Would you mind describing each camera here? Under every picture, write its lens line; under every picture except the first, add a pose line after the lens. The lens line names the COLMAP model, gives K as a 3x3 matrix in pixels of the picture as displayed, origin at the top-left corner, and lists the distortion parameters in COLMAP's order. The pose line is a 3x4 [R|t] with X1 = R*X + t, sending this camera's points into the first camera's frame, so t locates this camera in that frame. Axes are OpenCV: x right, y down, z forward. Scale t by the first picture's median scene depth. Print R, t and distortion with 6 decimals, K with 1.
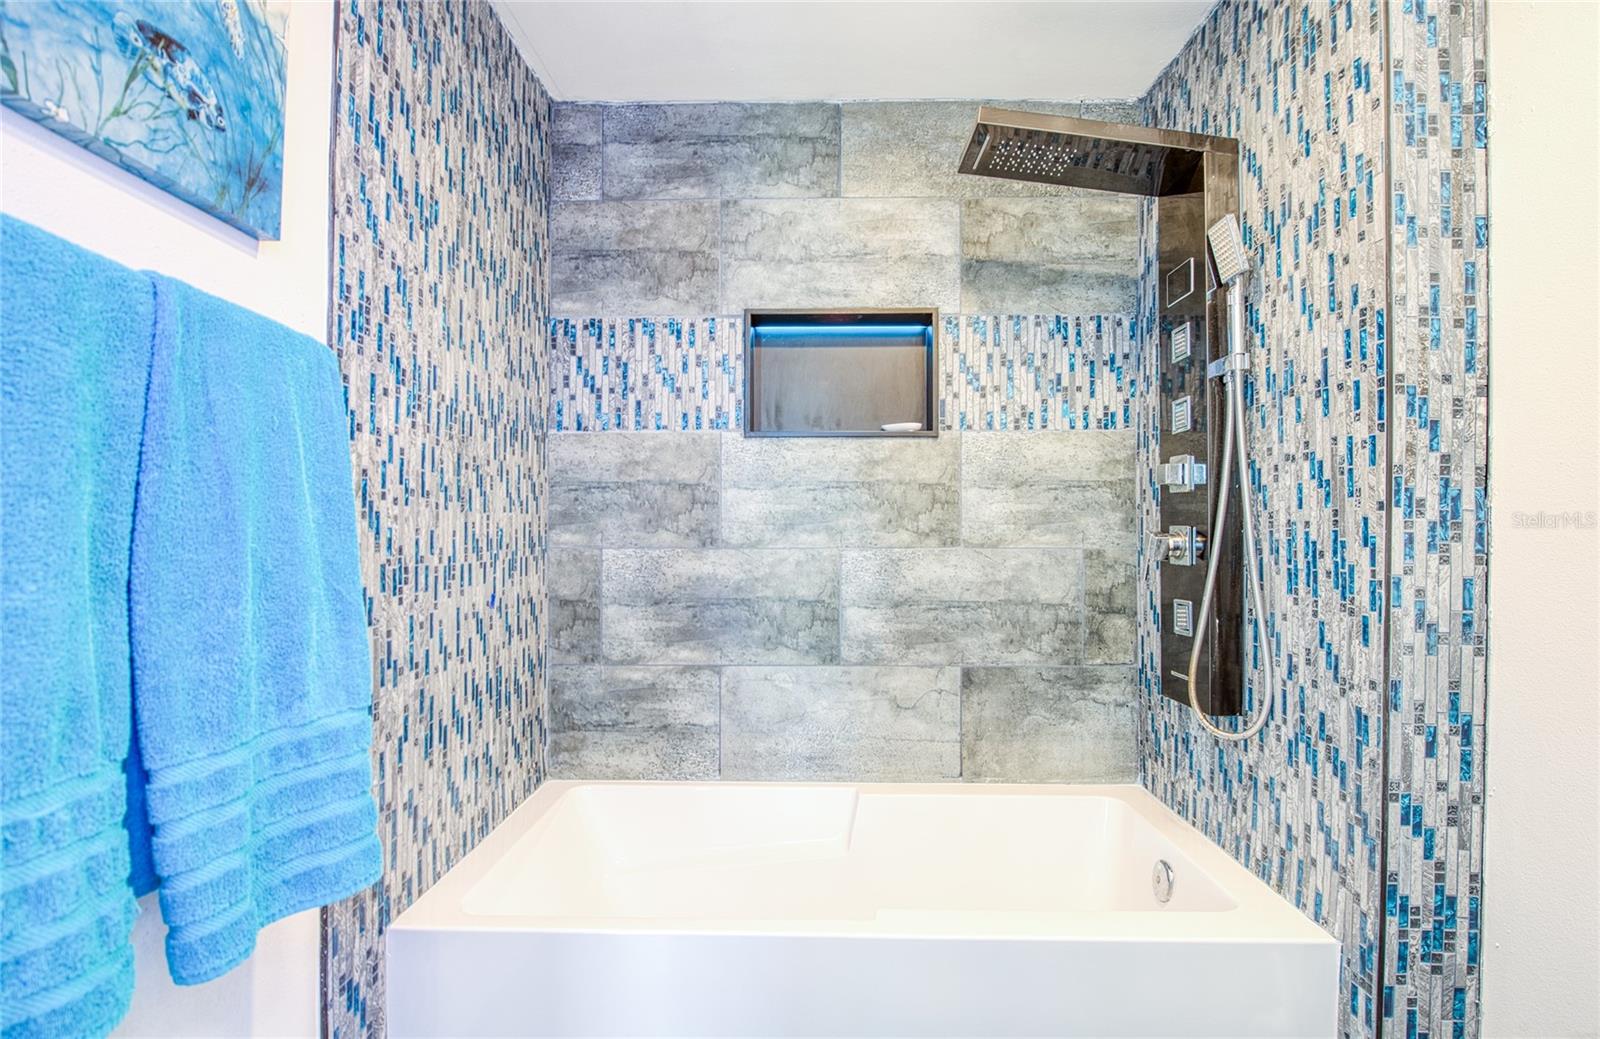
lens RADIAL K [[770.1, 0, 807.4], [0, 770.1, 527.0], [0, 0, 1]] dist [-0.009238, -0.002719]
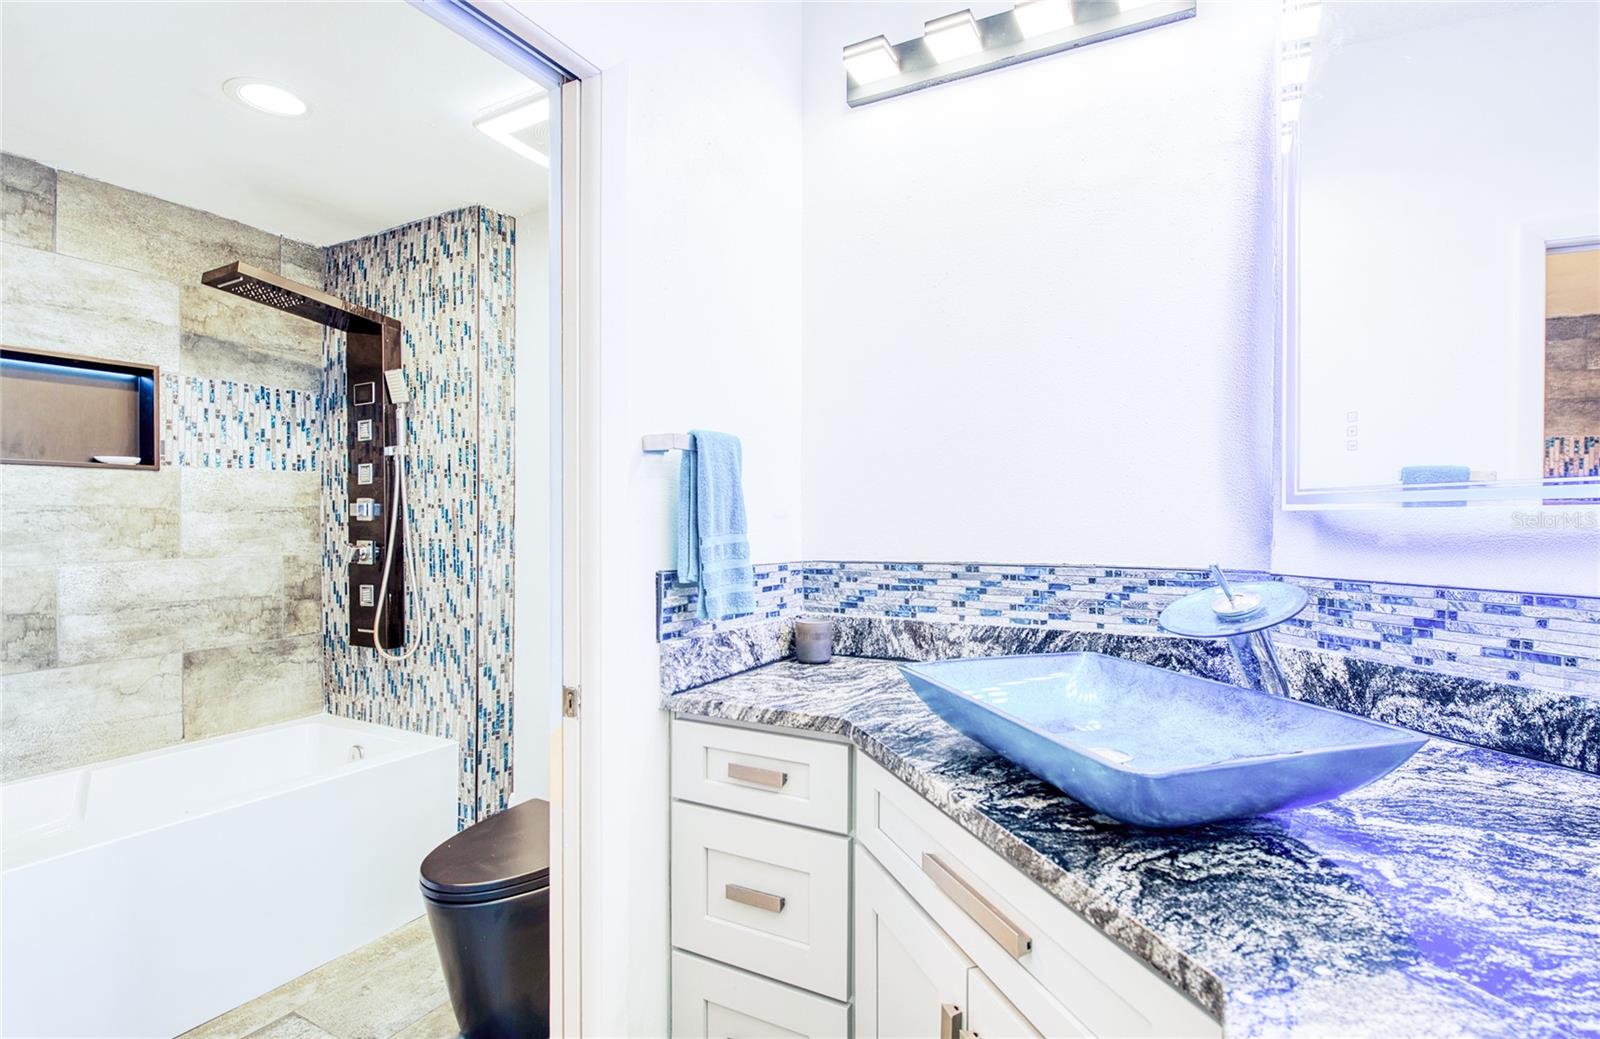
lens RADIAL K [[770.1, 0, 799.2], [0, 770.1, 522.4], [0, 0, 1]] dist [-0.009238, -0.002719]
pose [[0.464939, -0.007988, 0.885306, -0.454873], [-0.002160, 0.999946, 0.010157, -0.049759], [-0.885340, -0.006635, 0.464897, -0.501052]]
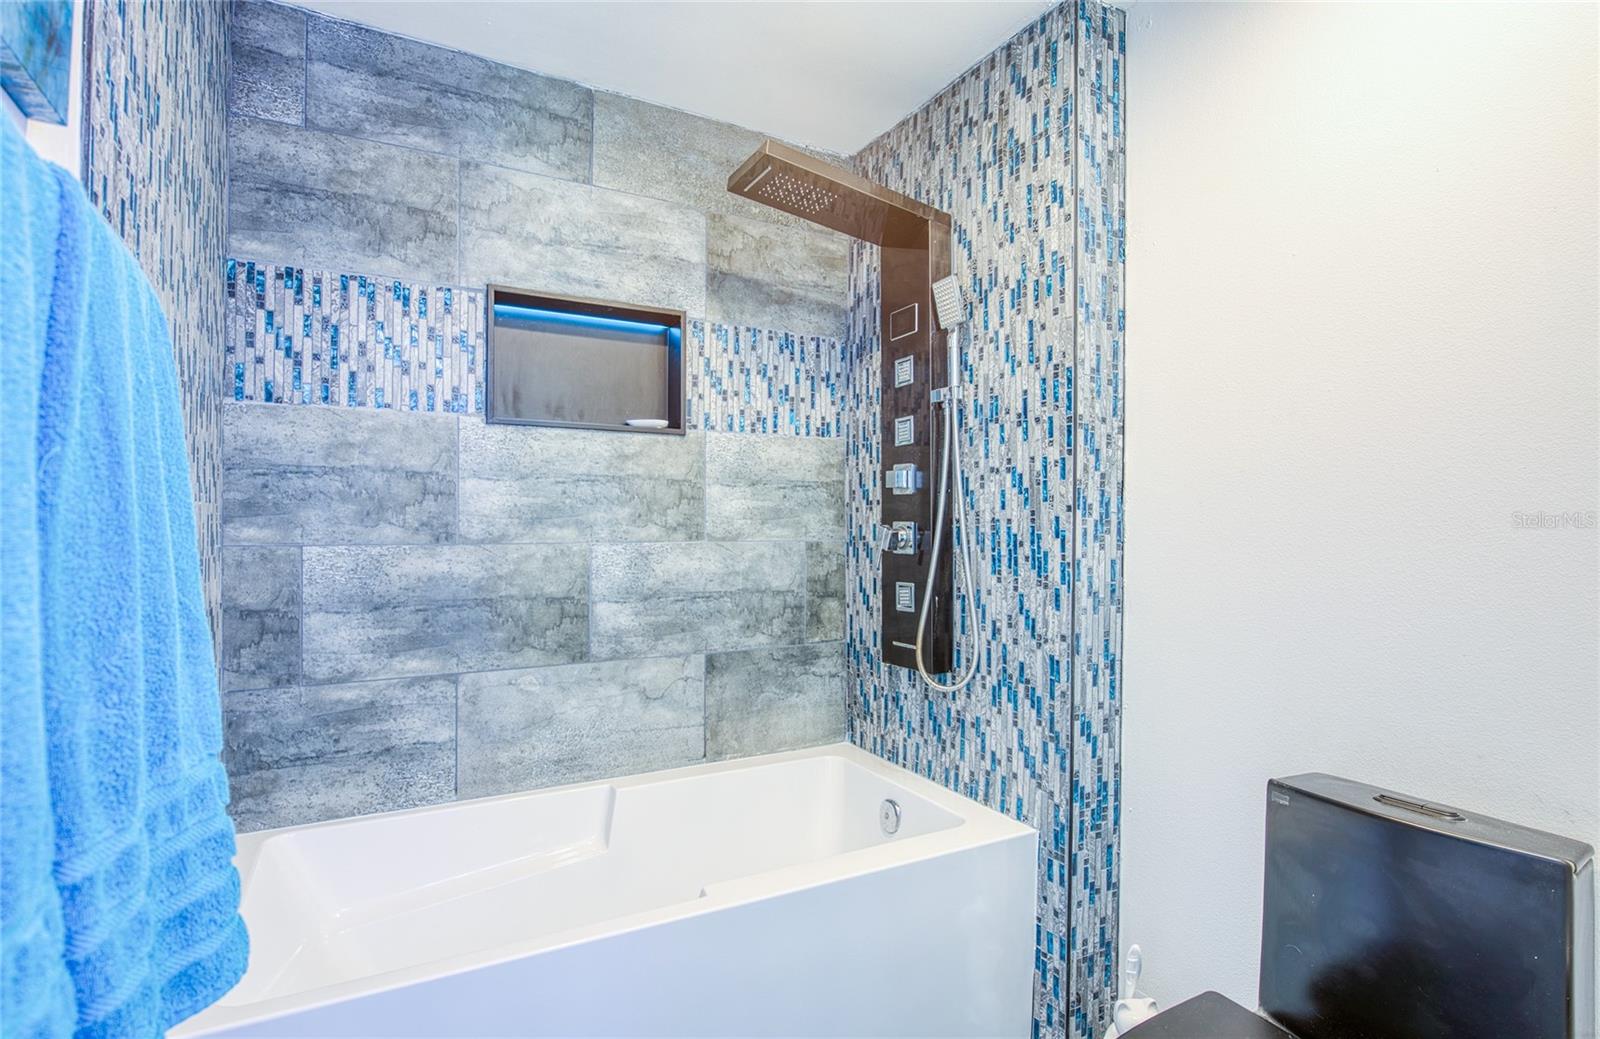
lens RADIAL K [[770.1, 0, 798.0], [0, 770.1, 520.8], [0, 0, 1]] dist [-0.009238, -0.002719]
pose [[0.869936, 0.004039, 0.493147, -0.217870], [-0.004794, 0.999988, 0.000266, -0.002012], [-0.493140, -0.002595, 0.869946, 0.017399]]
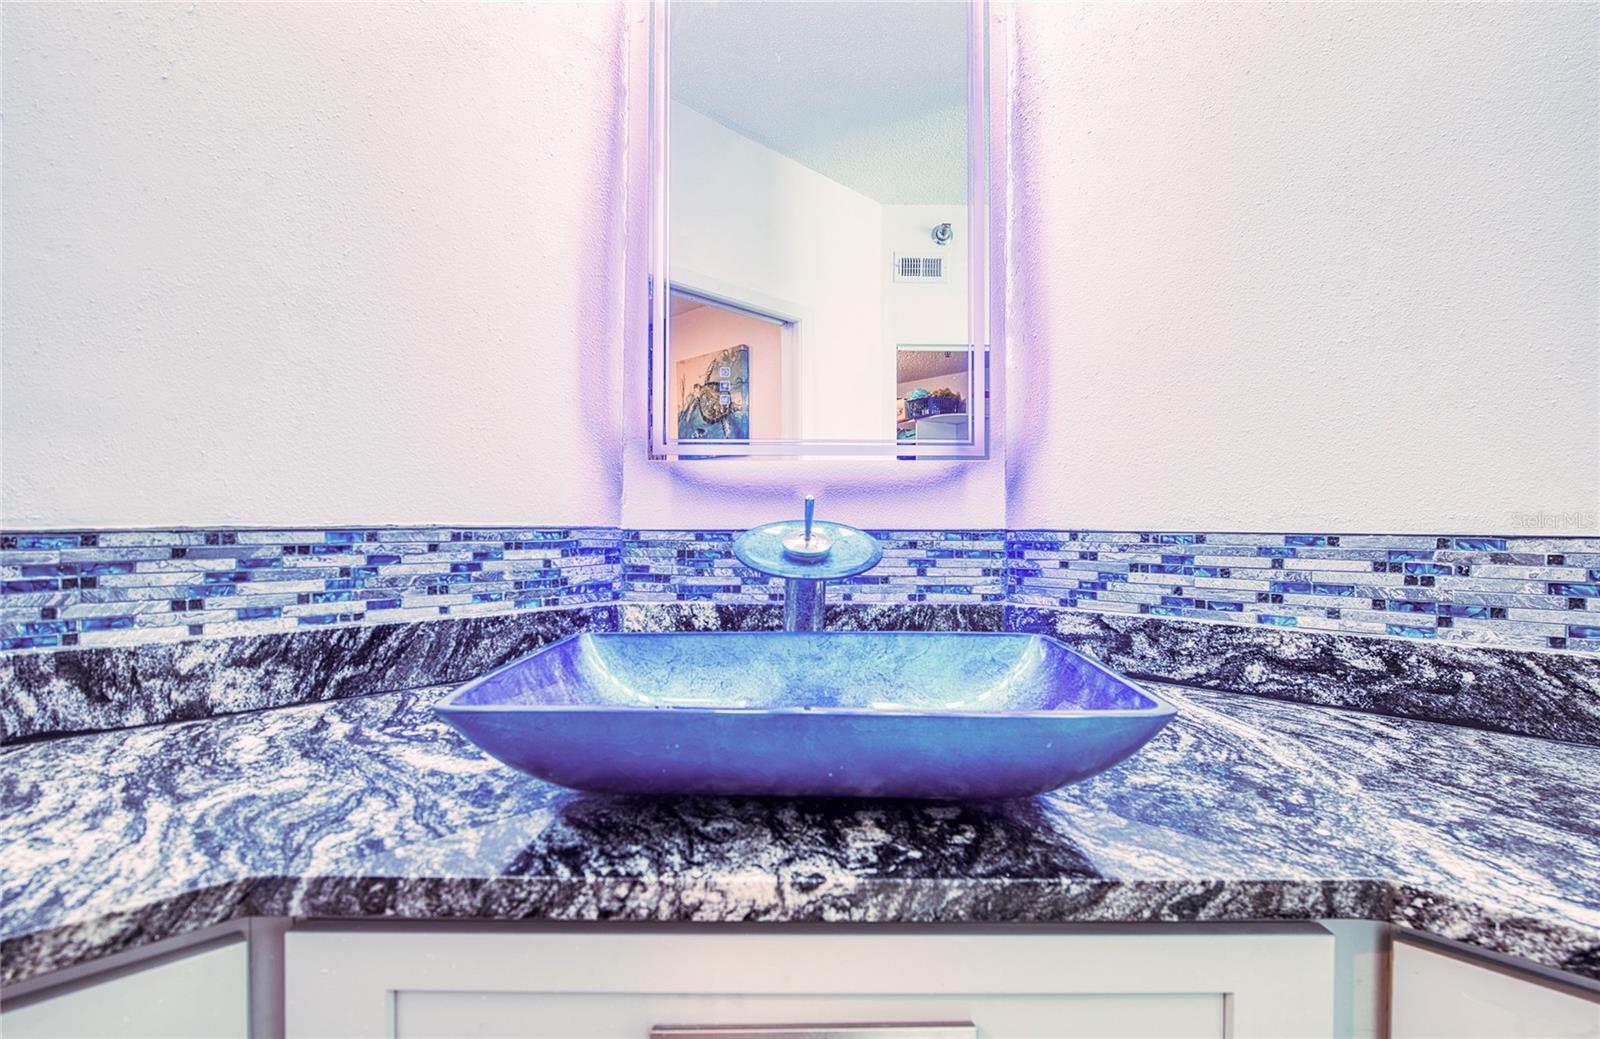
lens RADIAL K [[770.1, 0, 797.6], [0, 770.1, 518.1], [0, 0, 1]] dist [-0.009238, -0.002719]
pose [[-0.707677, -0.006866, 0.706502, -0.166660], [-0.011966, 0.999926, -0.002267, -0.000623], [-0.706434, -0.010058, -0.707707, -0.158191]]
